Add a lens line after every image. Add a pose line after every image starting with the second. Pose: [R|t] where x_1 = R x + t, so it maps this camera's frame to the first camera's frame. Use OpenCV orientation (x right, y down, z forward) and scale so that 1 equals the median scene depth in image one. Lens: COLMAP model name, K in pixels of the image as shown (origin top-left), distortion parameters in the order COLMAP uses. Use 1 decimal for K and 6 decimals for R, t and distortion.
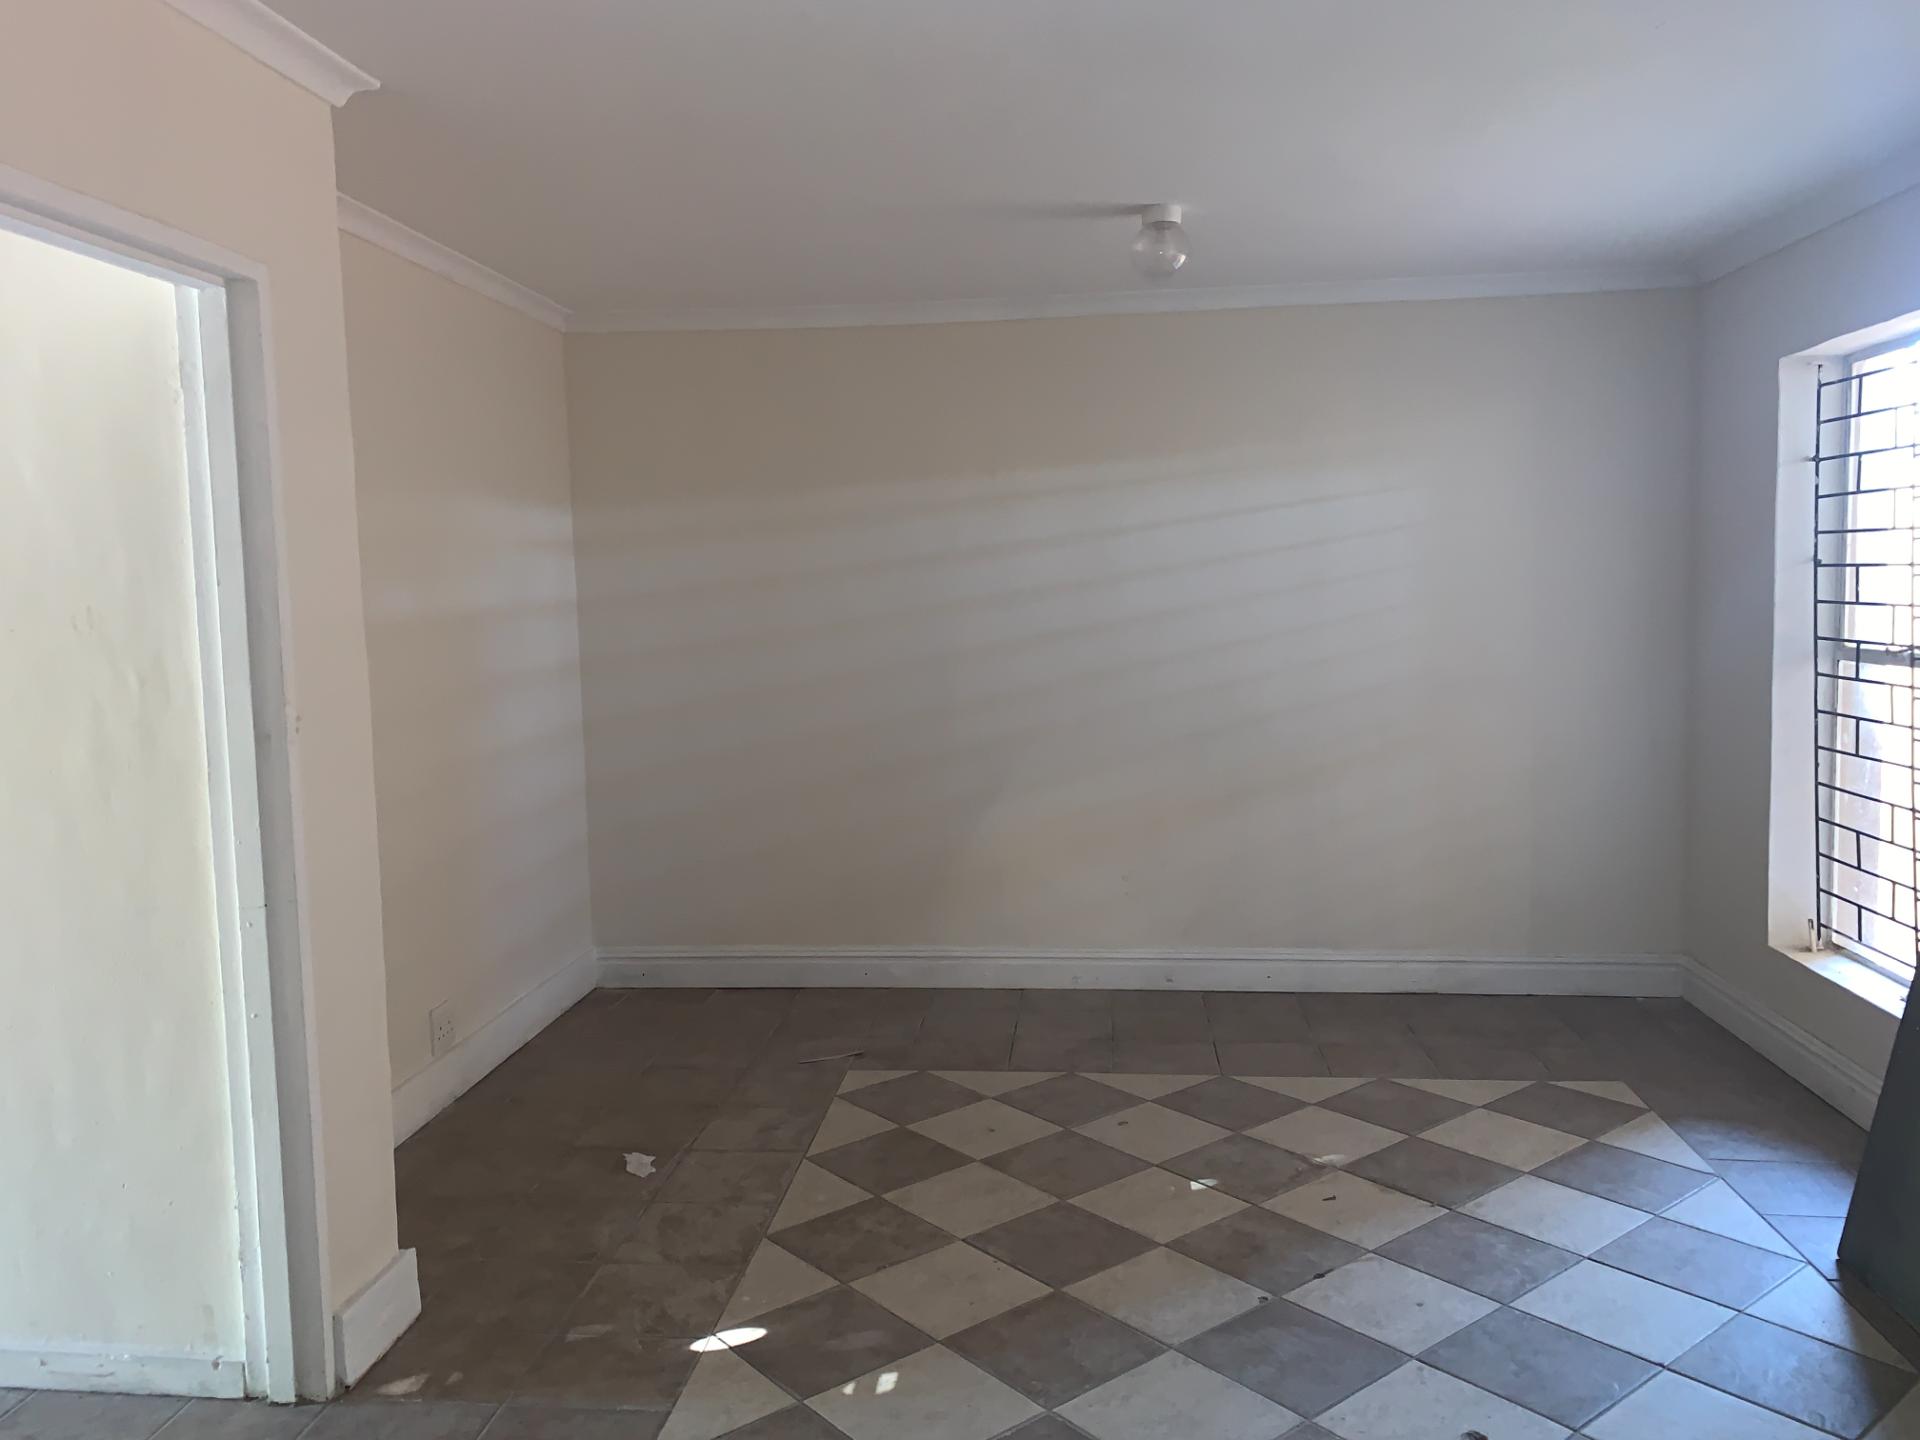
lens RADIAL K [[1466.3, 0, 949.1], [0, 1466.3, 716.6], [0, 0, 1]] dist [0.044223, -0.040467]
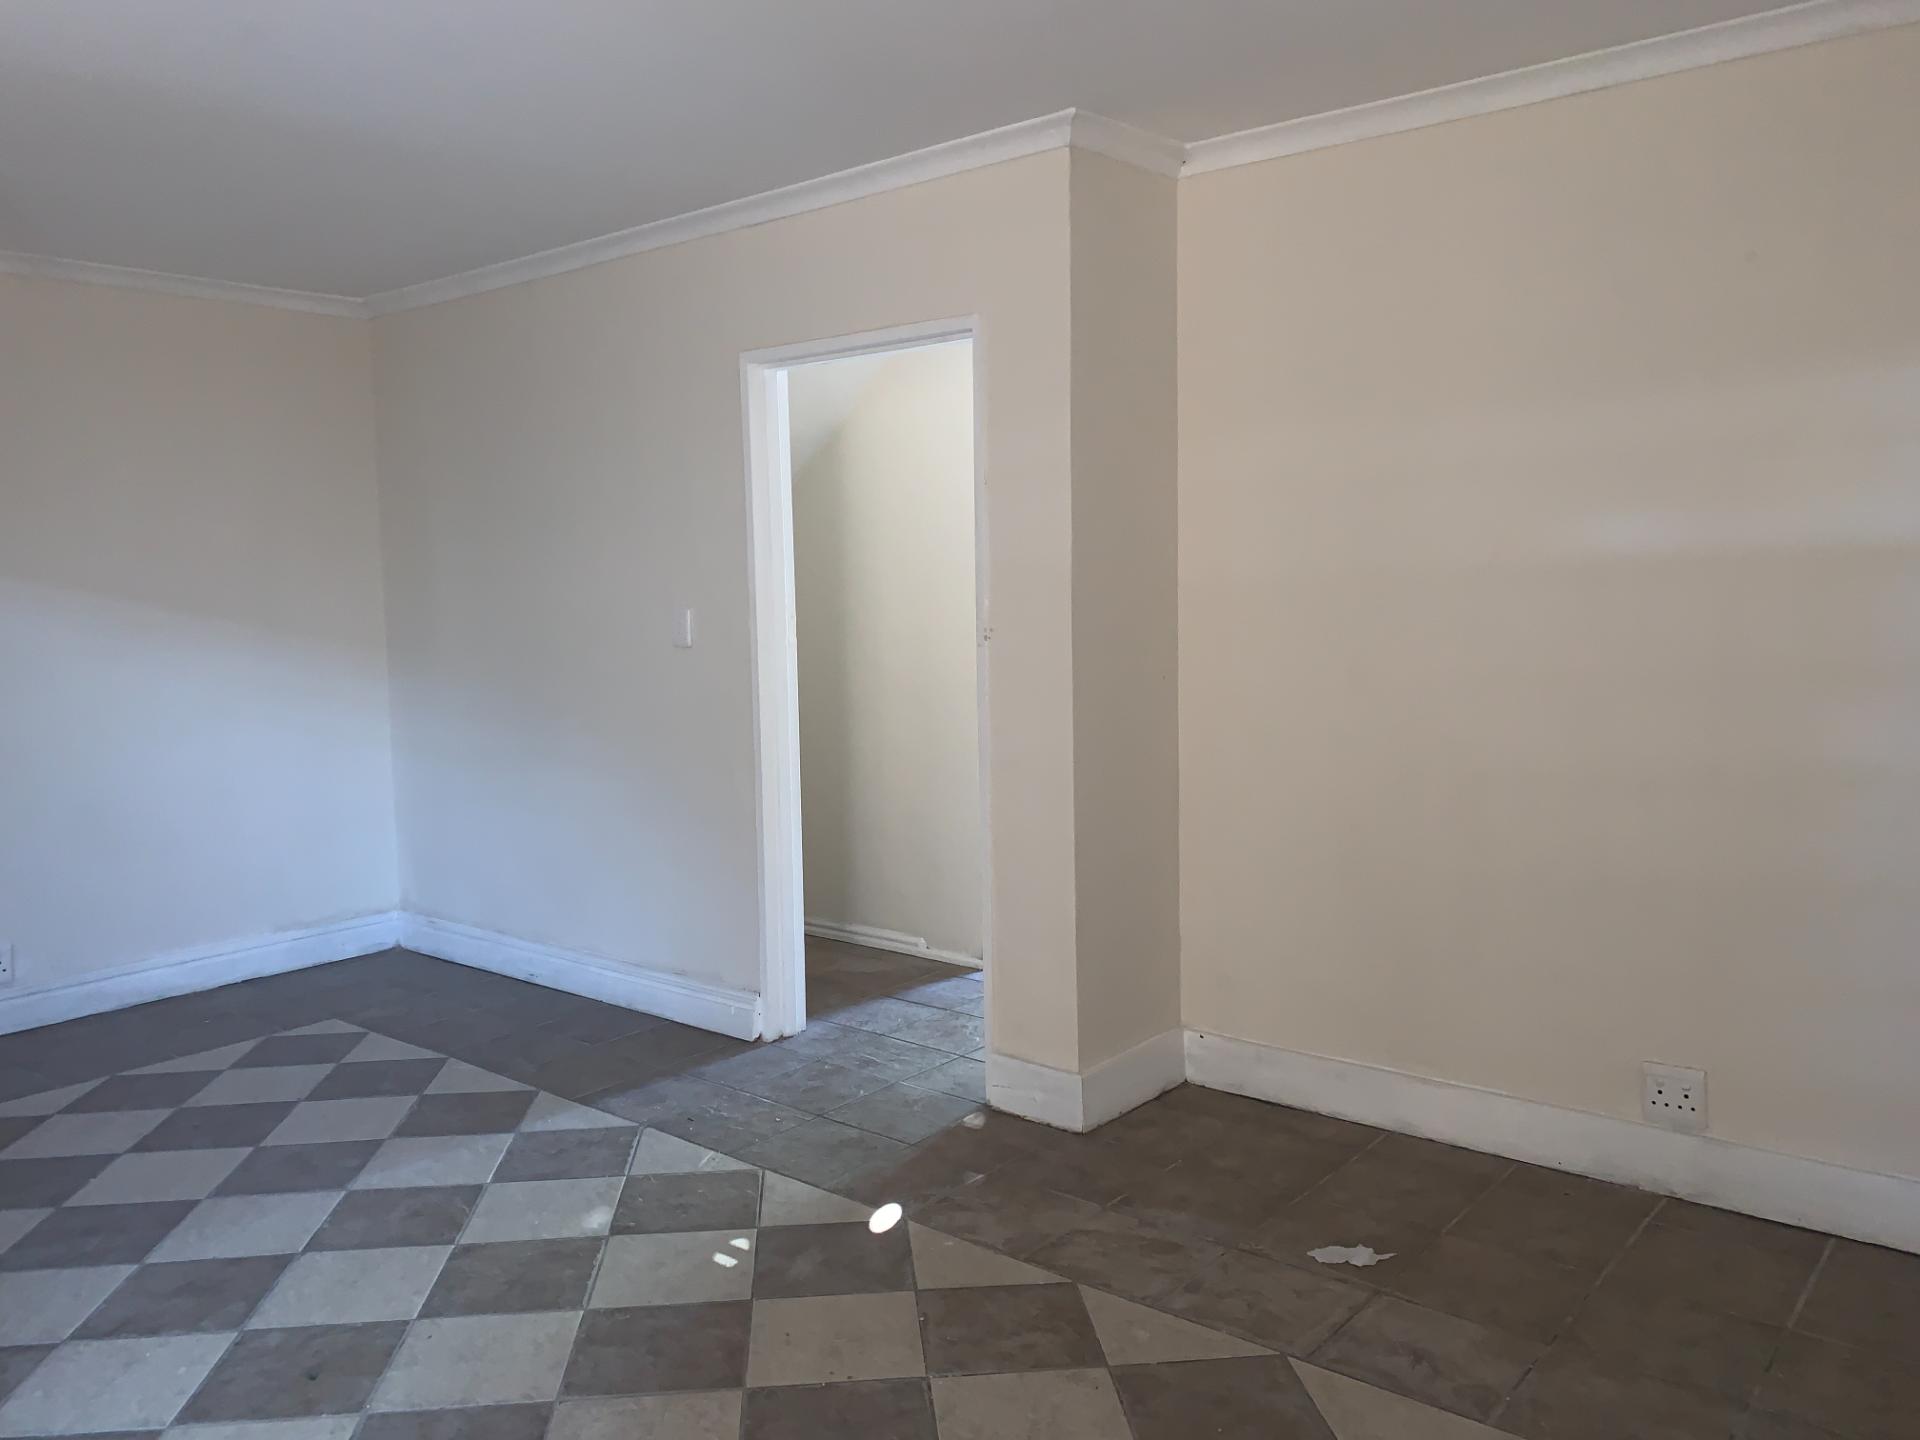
lens RADIAL K [[1501.1, 0, 950.9], [0, 1501.1, 711.5], [0, 0, 1]] dist [0.049855, -0.043914]
pose [[-0.559986, 0.111395, -0.820979, 0.589190], [-0.040390, 0.986071, 0.161346, -0.115290], [0.827517, 0.123511, -0.547687, 1.339978]]
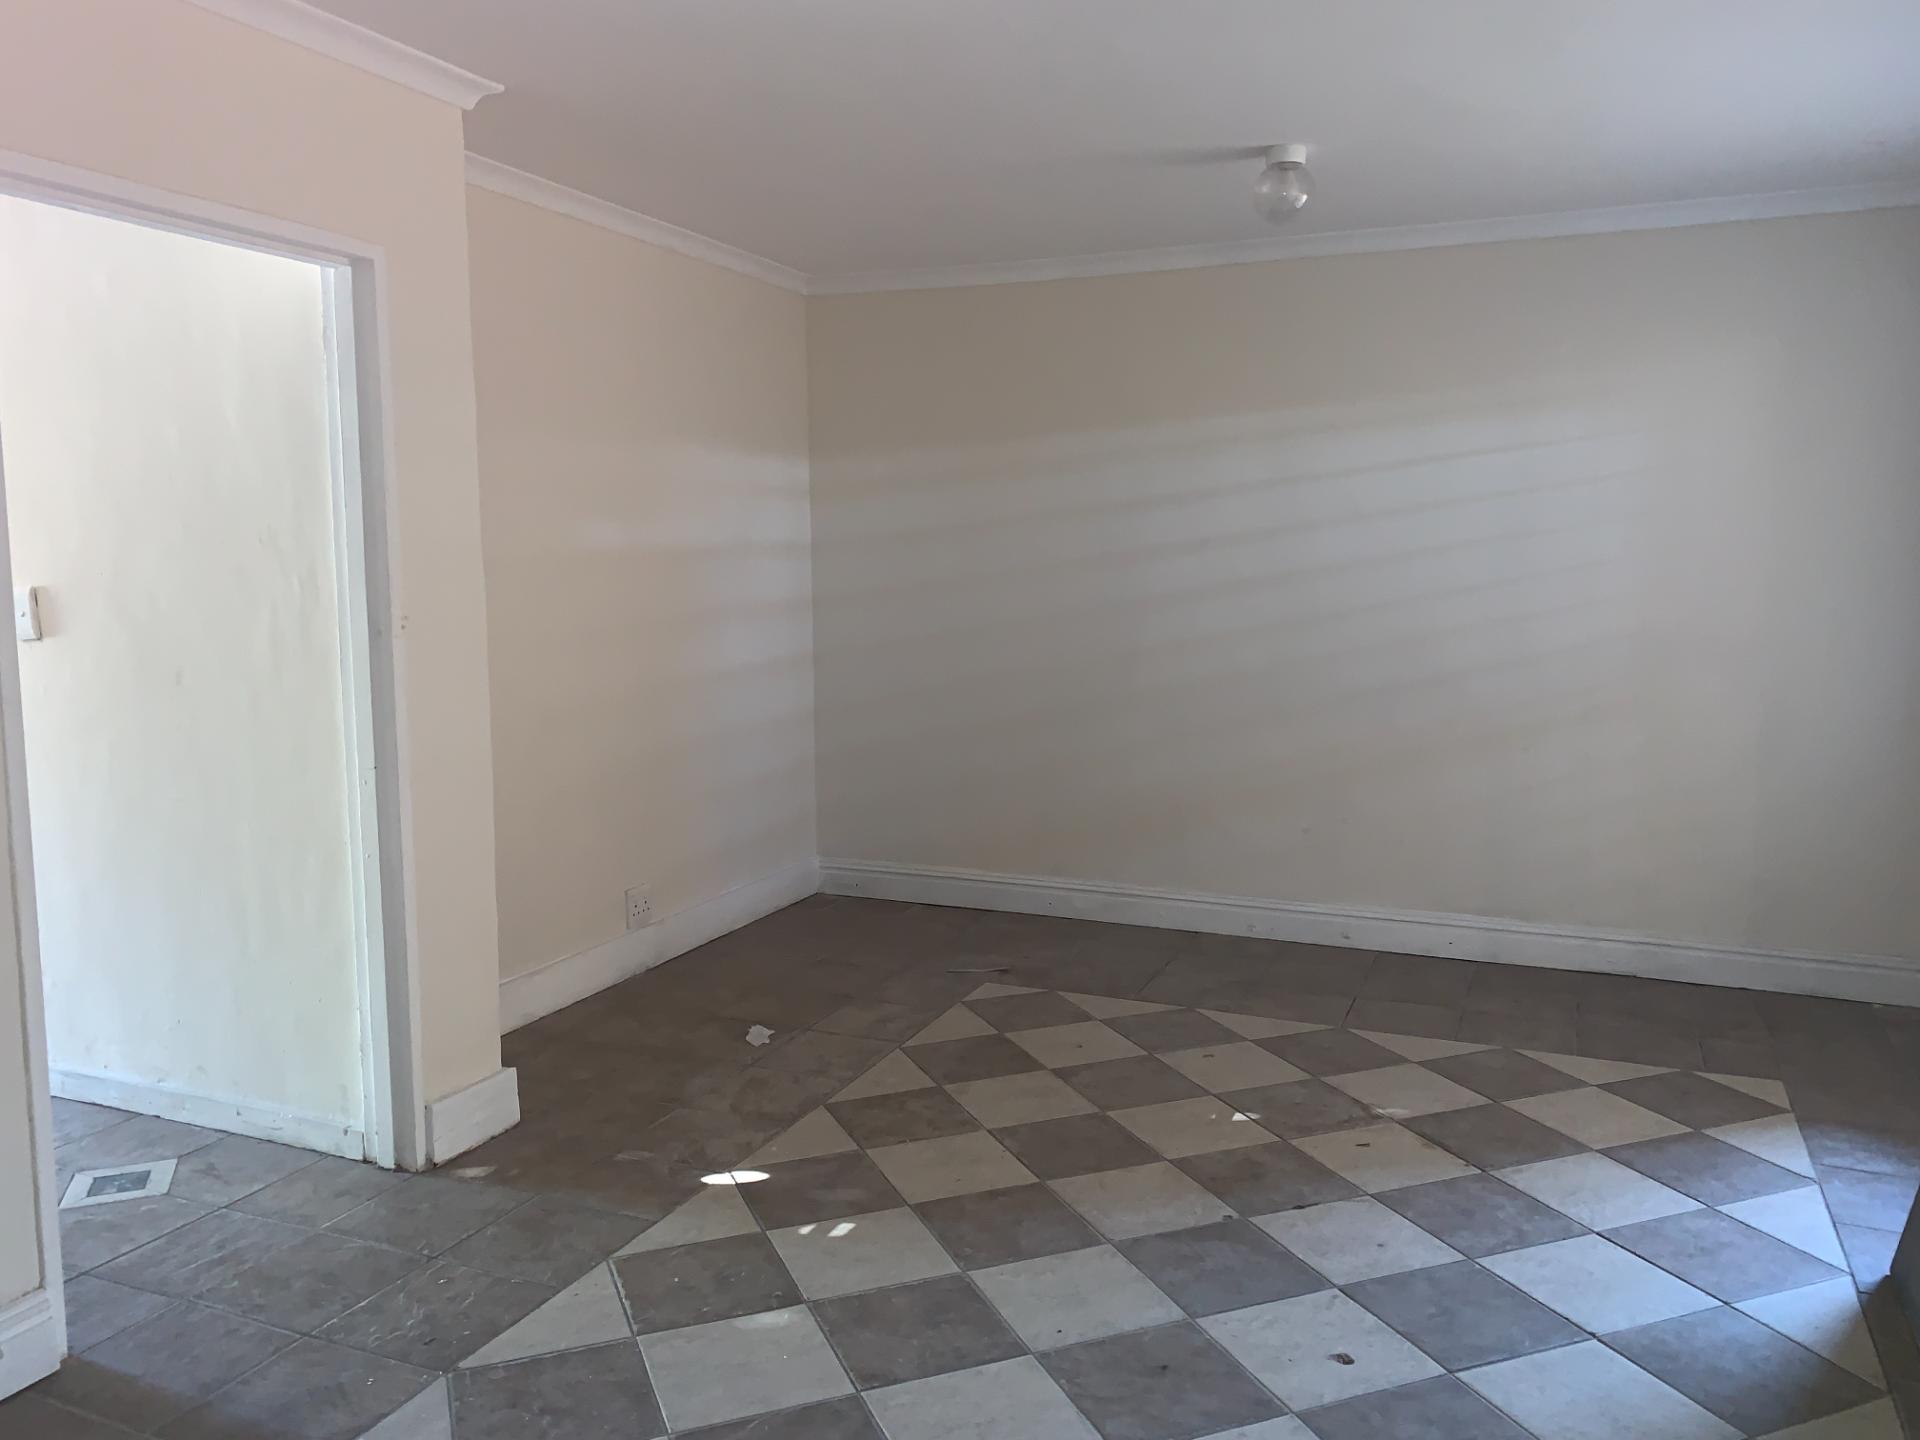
lens RADIAL K [[1466.3, 0, 949.1], [0, 1466.3, 716.6], [0, 0, 1]] dist [0.044223, -0.040467]
pose [[0.954127, 0.052220, -0.294813, 0.270572], [-0.044470, 0.998468, 0.032937, 0.017227], [0.296081, -0.018315, 0.954987, -0.030242]]
